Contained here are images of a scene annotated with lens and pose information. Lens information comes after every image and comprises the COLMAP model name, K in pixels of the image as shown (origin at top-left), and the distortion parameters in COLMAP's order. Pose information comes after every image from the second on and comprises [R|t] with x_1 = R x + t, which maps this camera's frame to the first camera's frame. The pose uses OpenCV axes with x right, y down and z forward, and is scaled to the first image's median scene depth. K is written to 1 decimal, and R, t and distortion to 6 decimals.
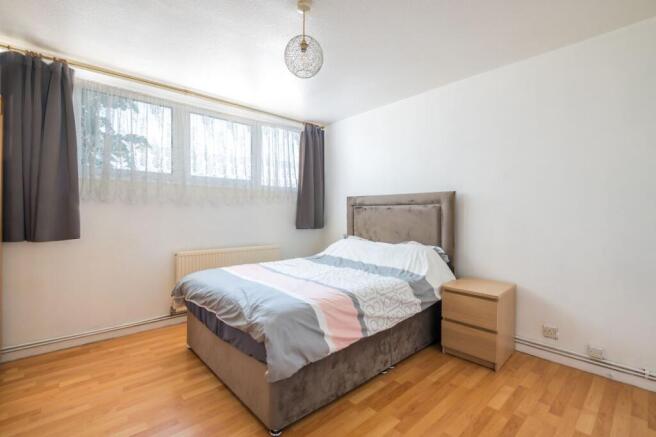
lens RADIAL K [[302.4, 0, 328.0], [0, 302.4, 218.5], [0, 0, 1]] dist [0.020234, -0.000275]
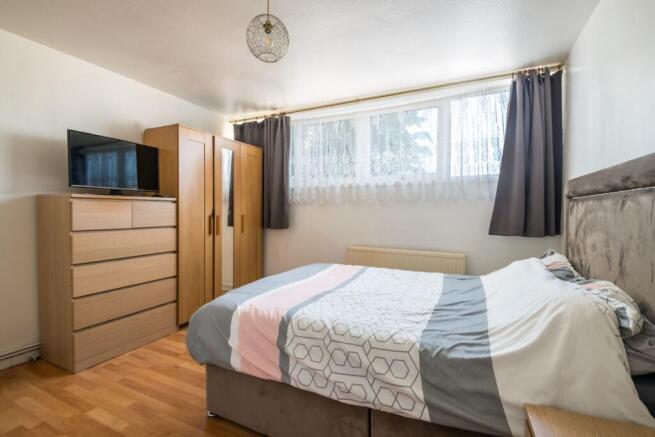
lens RADIAL K [[301.9, 0, 327.5], [0, 301.9, 218.5], [0, 0, 1]] dist [0.020234, -0.000275]
pose [[0.374668, 0.023108, -0.926871, 0.681284], [-0.017225, 0.999690, 0.017960, -0.014914], [0.926999, 0.009236, 0.374950, 0.674869]]
